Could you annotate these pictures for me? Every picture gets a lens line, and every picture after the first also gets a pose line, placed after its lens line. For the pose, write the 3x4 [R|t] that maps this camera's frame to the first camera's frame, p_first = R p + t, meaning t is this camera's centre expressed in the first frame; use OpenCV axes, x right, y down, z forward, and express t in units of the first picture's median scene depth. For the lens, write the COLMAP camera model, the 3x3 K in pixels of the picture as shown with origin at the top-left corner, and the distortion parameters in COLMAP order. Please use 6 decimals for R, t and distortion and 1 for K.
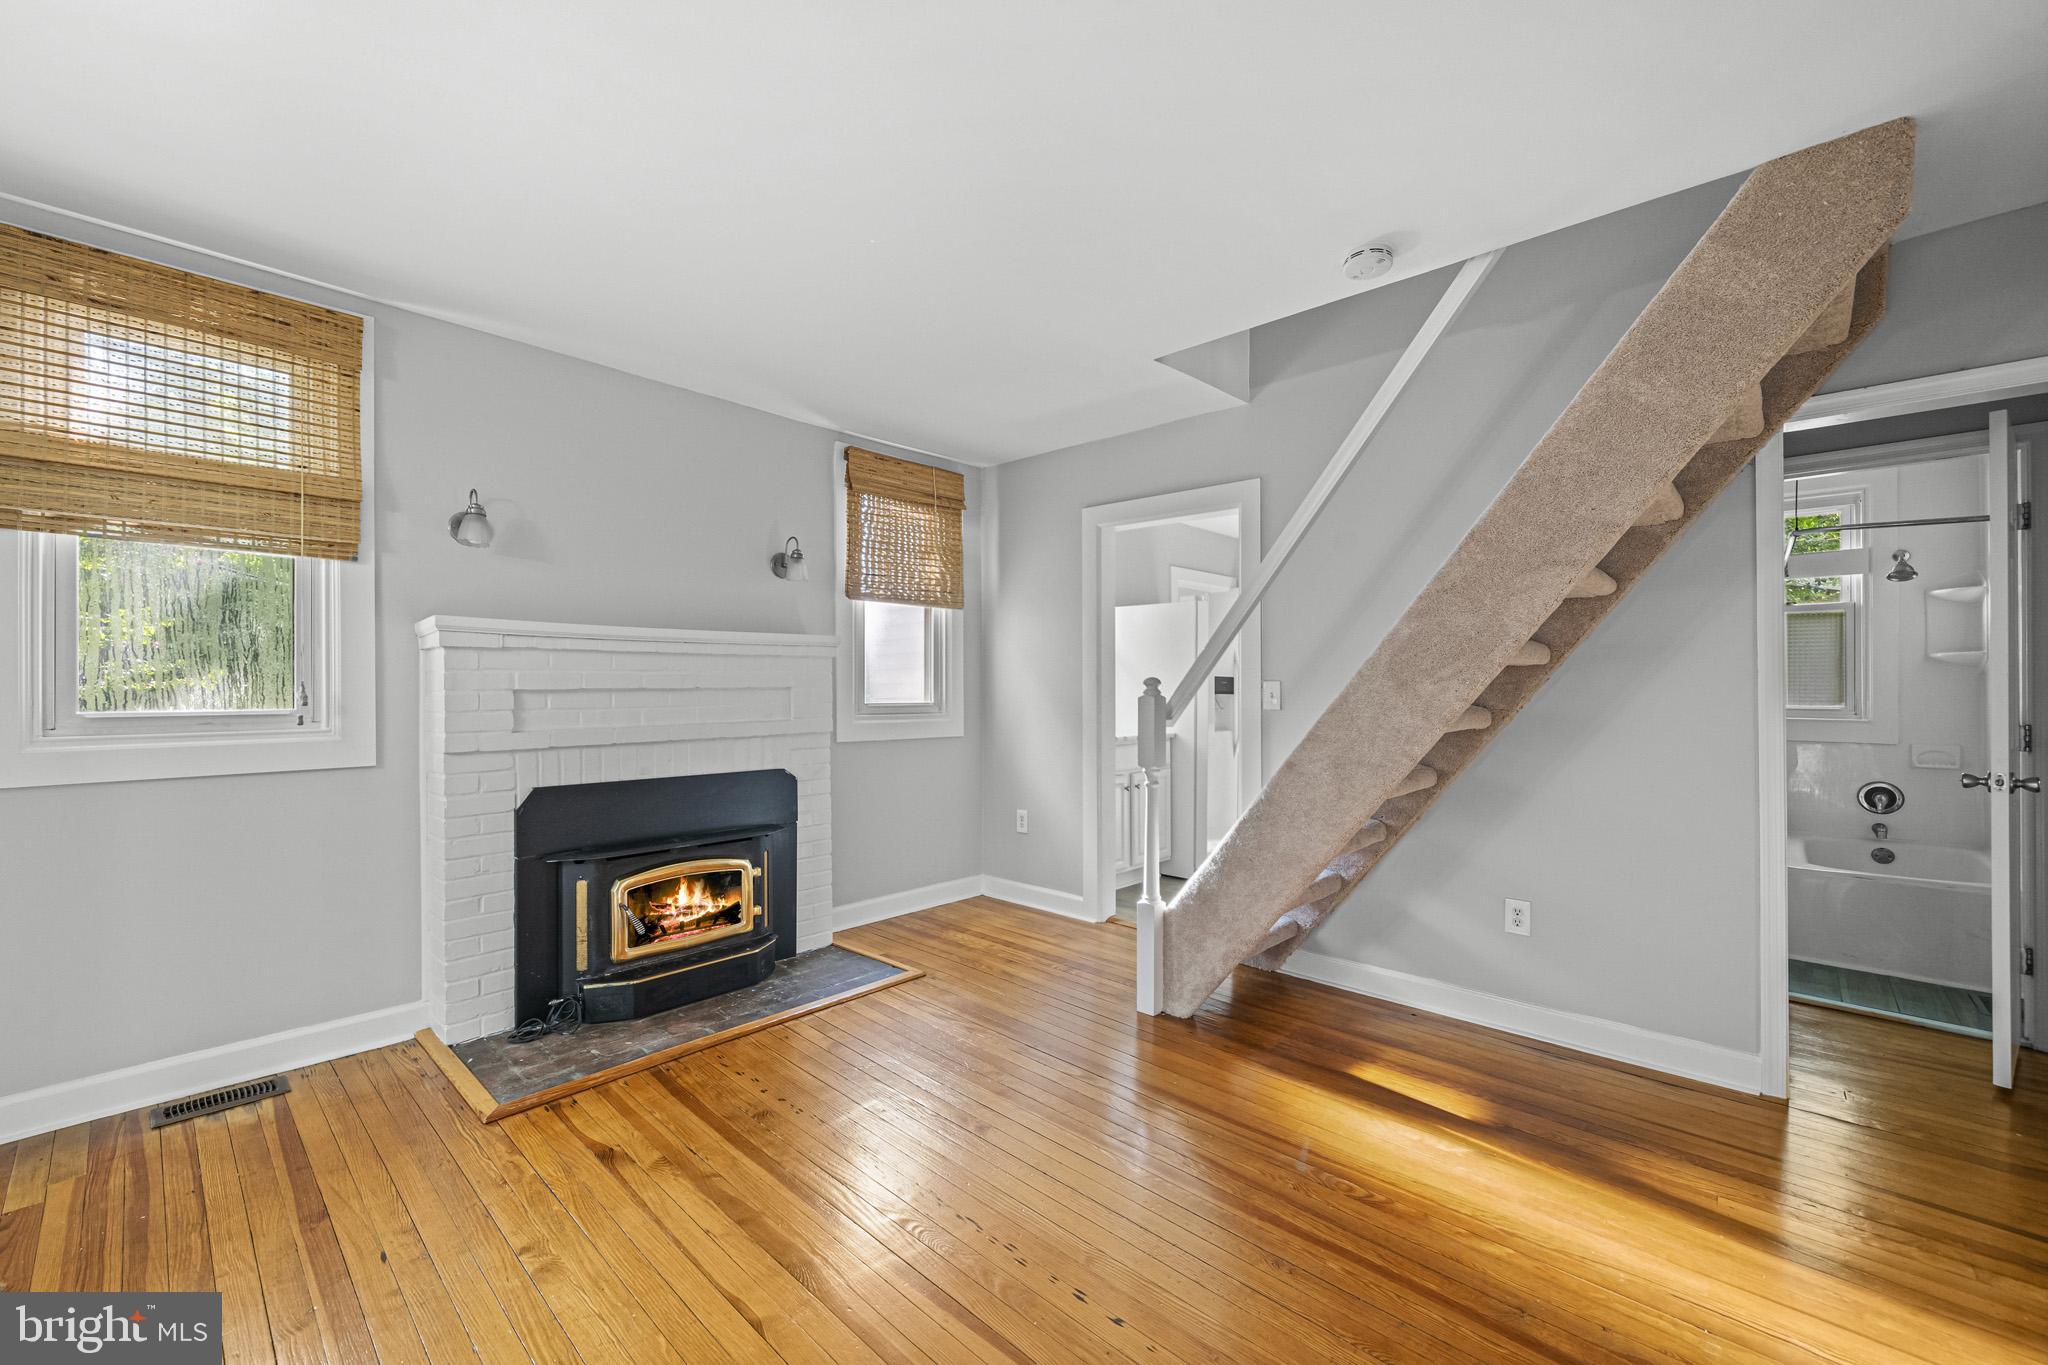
lens RADIAL K [[823.5, 0, 1006.7], [0, 823.5, 682.7], [0, 0, 1]] dist [0.002757, 0.000343]
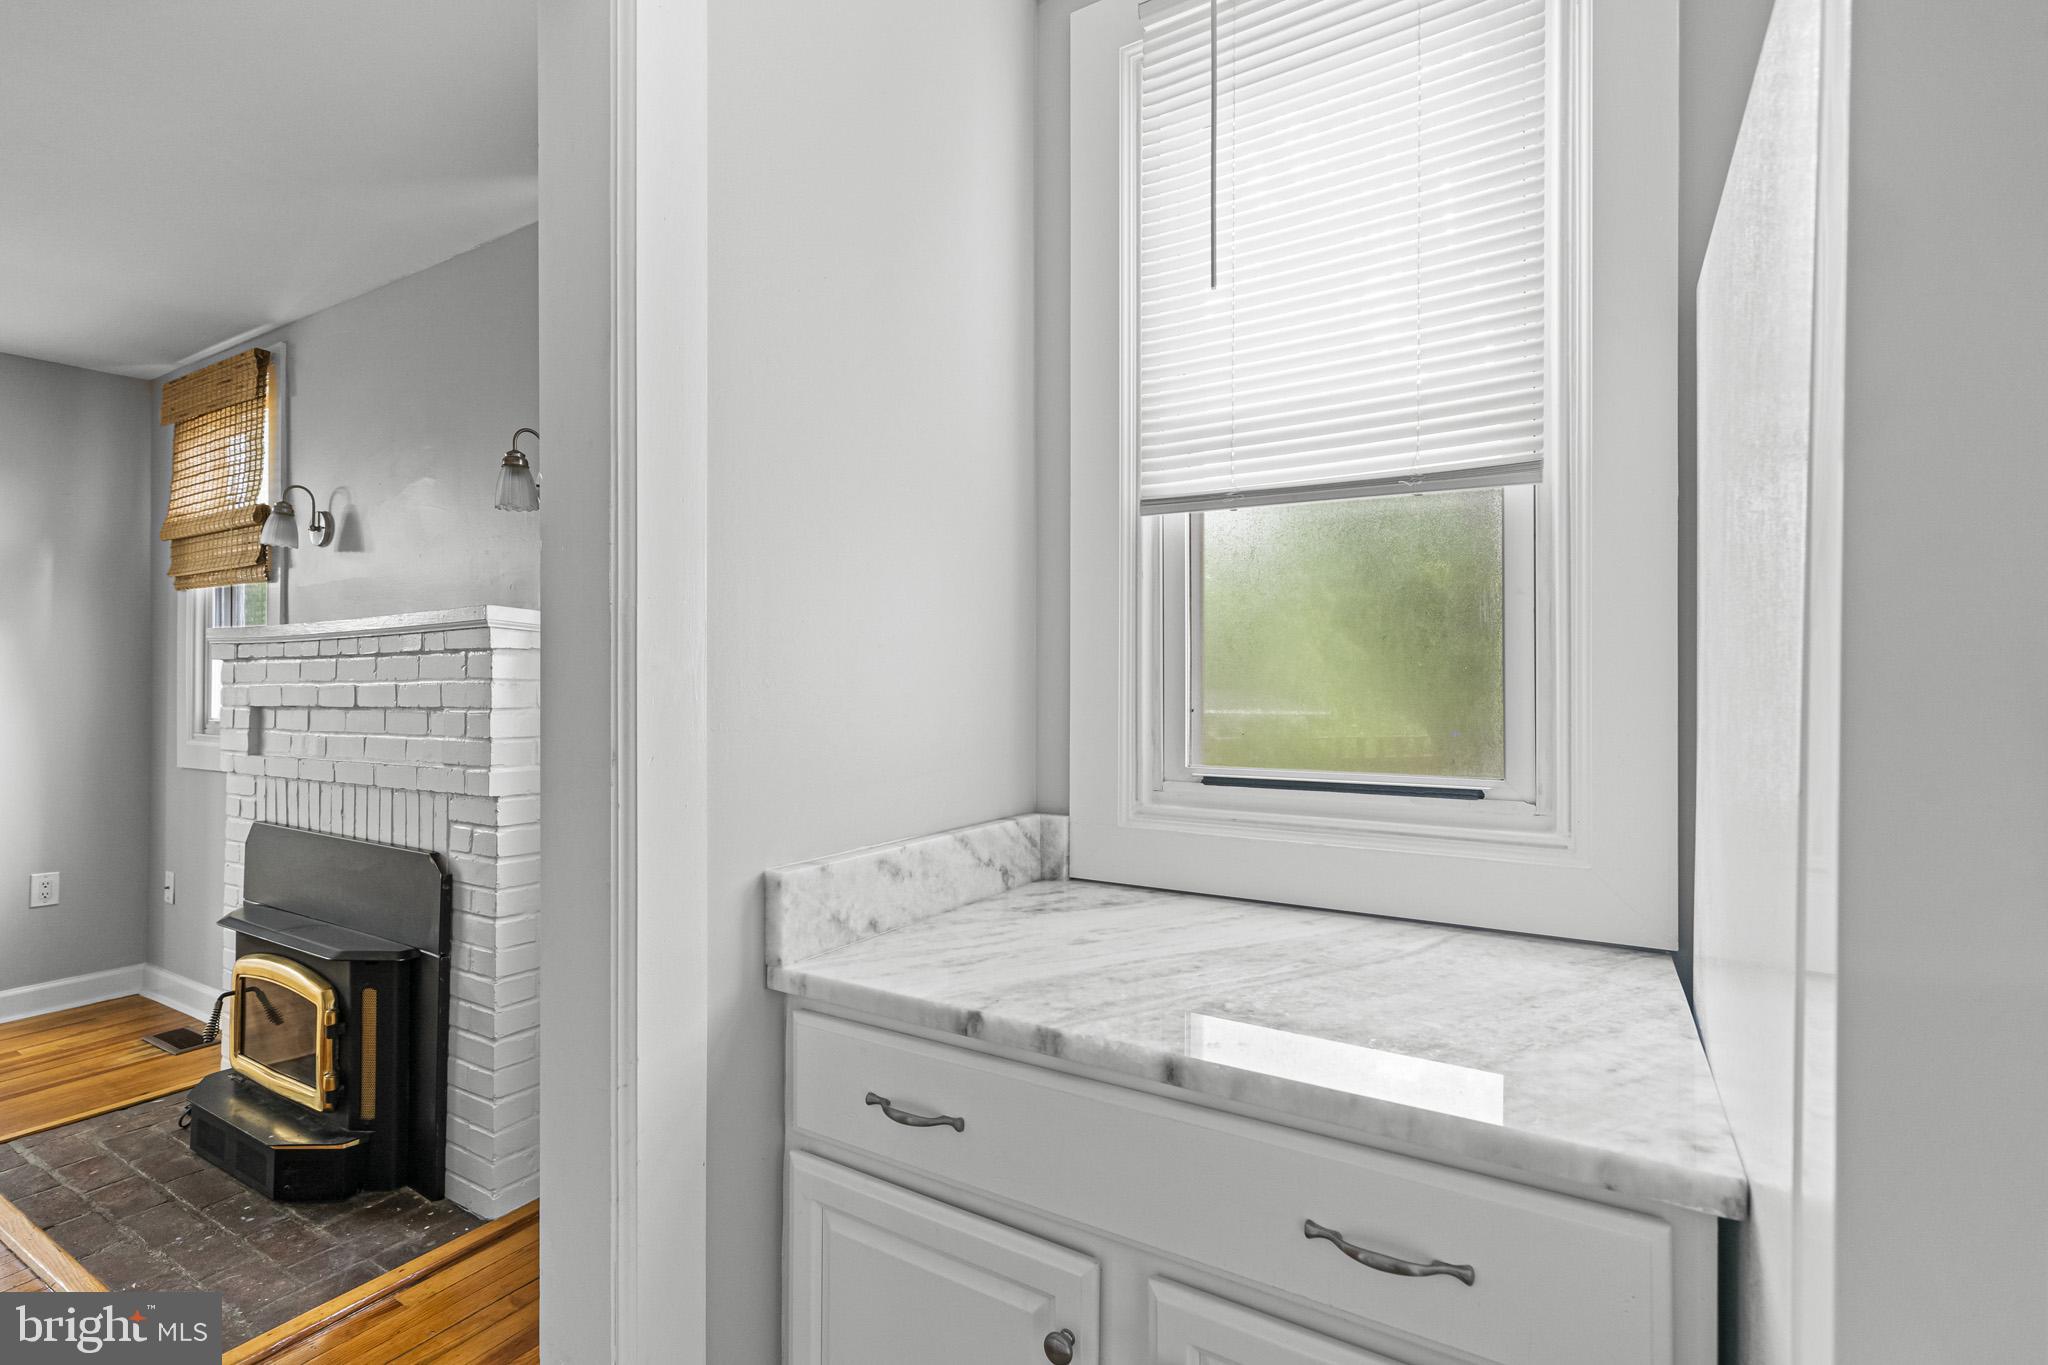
lens RADIAL K [[948.0, 0, 1010.9], [0, 948.0, 681.5], [0, 0, 1]] dist [-0.003257, -0.001148]
pose [[0.209802, -0.005063, -0.977731, 0.529642], [0.003299, 0.999985, -0.004470, -0.008983], [0.977738, -0.002287, 0.209815, 1.513040]]
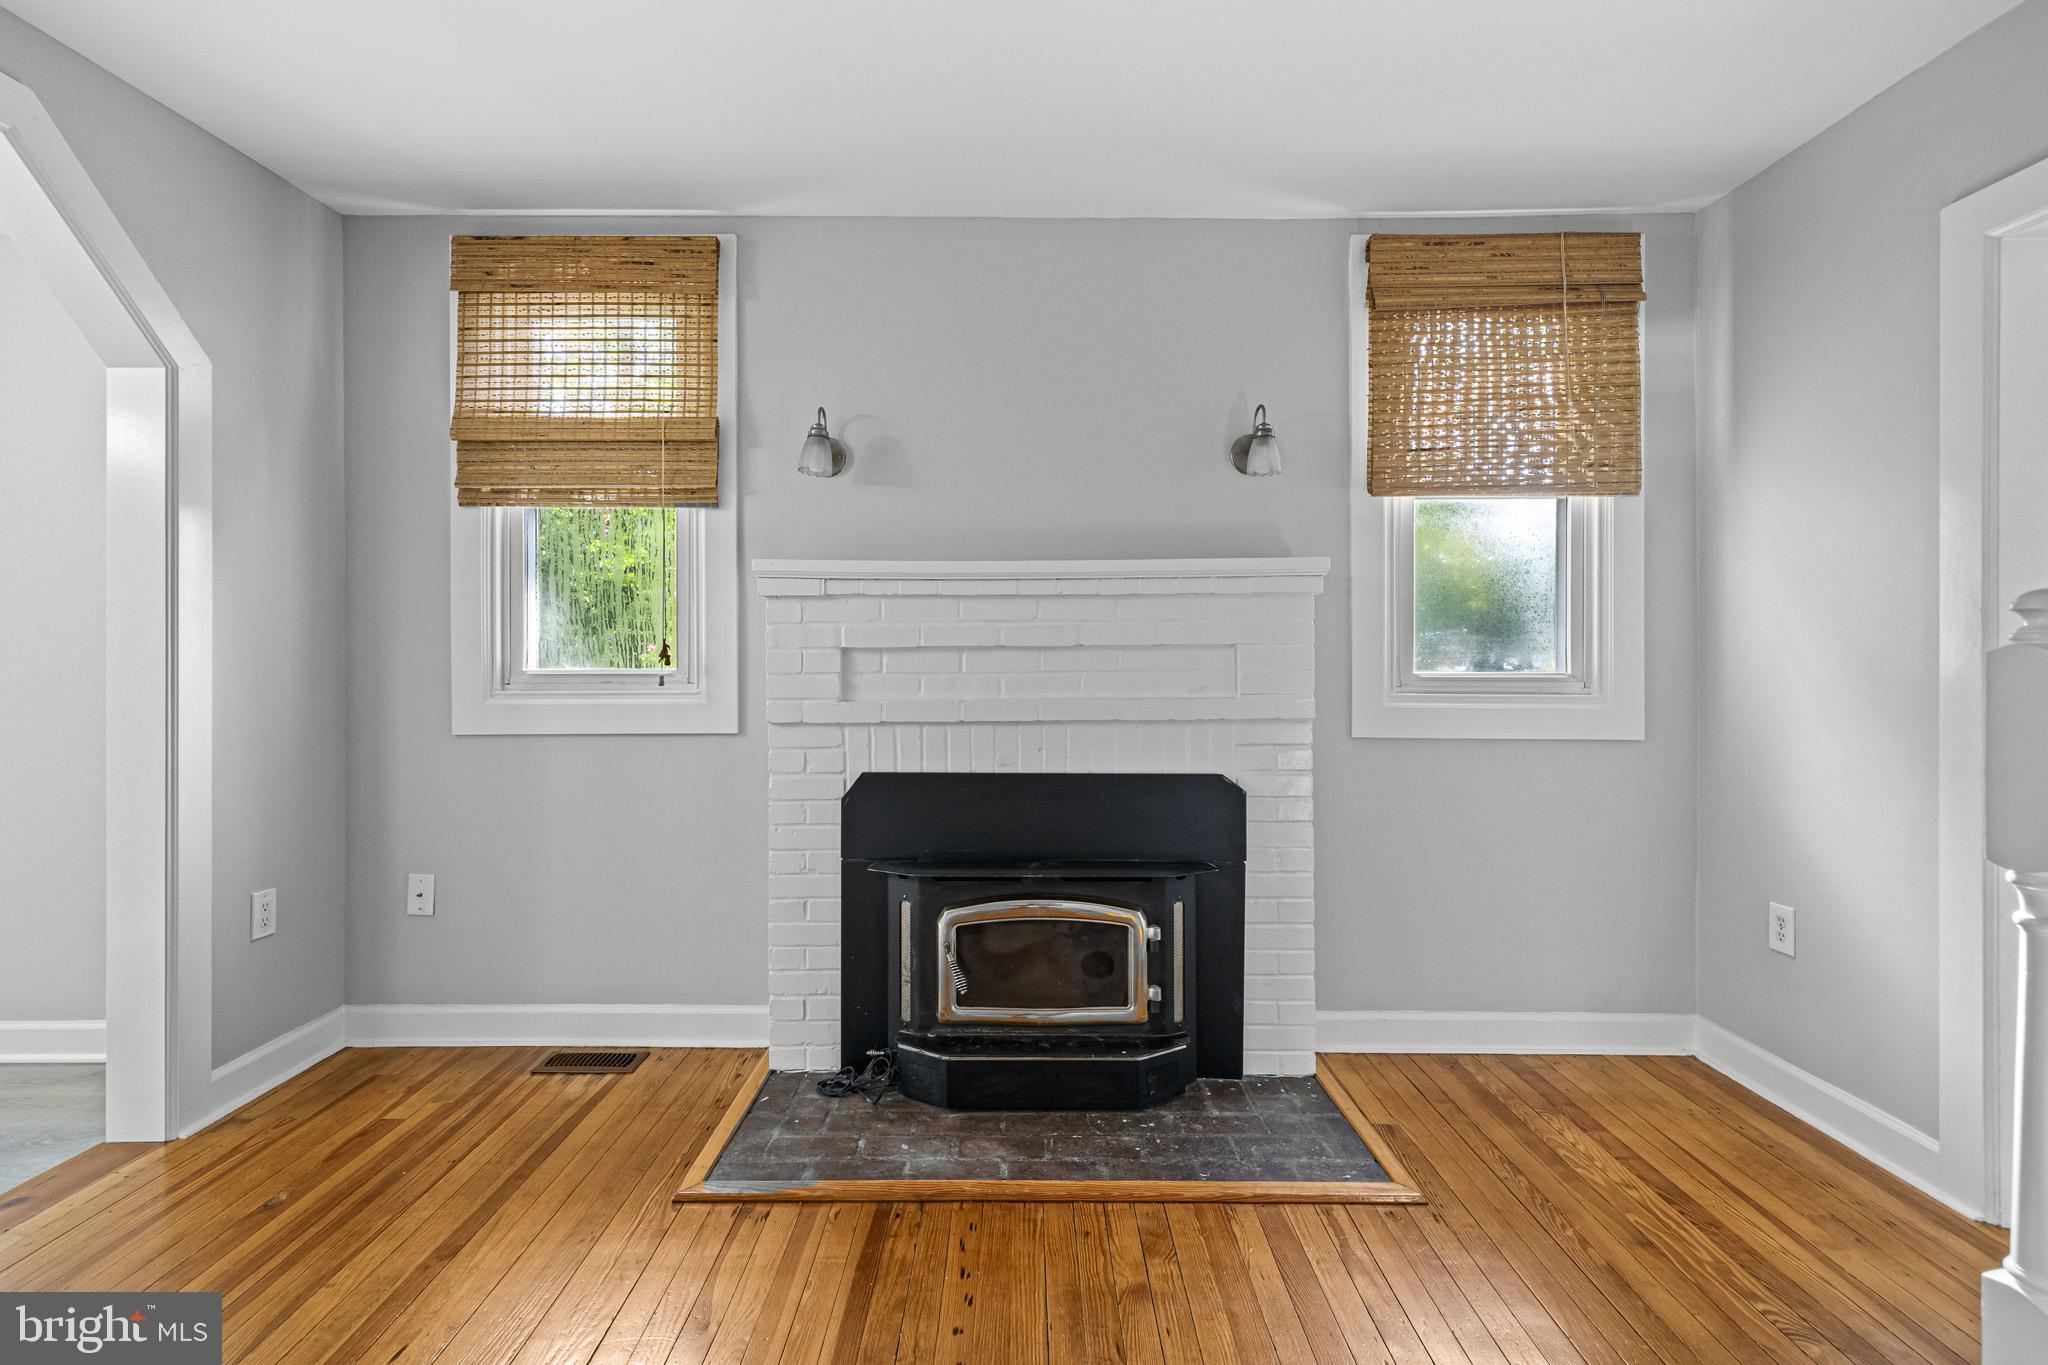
lens RADIAL K [[942.0, 0, 1016.8], [0, 942.0, 665.7], [0, 0, 1]] dist [0.002161, -0.000566]
pose [[0.679590, 0.001104, -0.733591, 0.180339], [0.004222, 0.999976, 0.005416, 0.020964], [0.733580, -0.006778, 0.679570, 0.484368]]
